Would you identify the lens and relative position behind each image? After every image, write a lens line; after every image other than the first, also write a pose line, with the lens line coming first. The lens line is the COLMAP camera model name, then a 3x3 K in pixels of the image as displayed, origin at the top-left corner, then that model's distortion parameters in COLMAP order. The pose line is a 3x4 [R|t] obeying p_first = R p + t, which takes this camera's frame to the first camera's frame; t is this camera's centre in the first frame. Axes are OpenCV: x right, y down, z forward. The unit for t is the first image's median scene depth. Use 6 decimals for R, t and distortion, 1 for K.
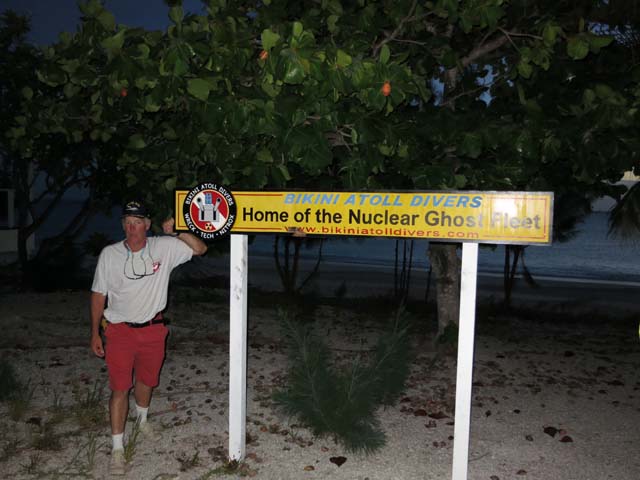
lens RADIAL K [[574.6, 0, 318.9], [0, 574.6, 240.4], [0, 0, 1]] dist [-0.062272, -0.036070]
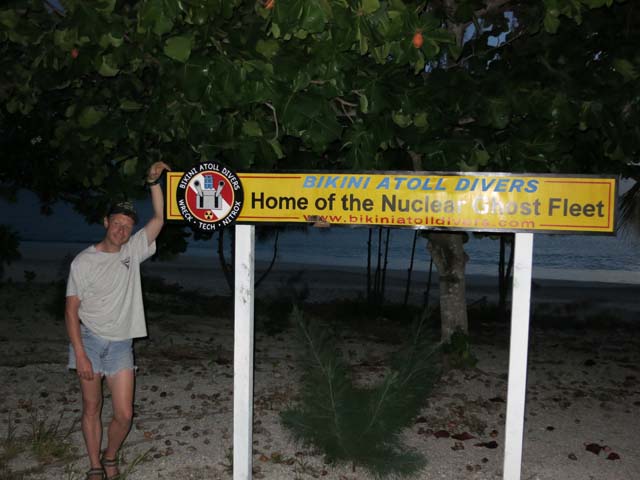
lens RADIAL K [[721.1, 0, 321.2], [0, 721.1, 243.9], [0, 0, 1]] dist [-0.125204, 0.000000]
pose [[0.996116, -0.008939, 0.087601, -0.094577], [0.007421, 0.999817, 0.017646, -0.000499], [-0.087743, -0.016927, 0.995999, -0.035906]]
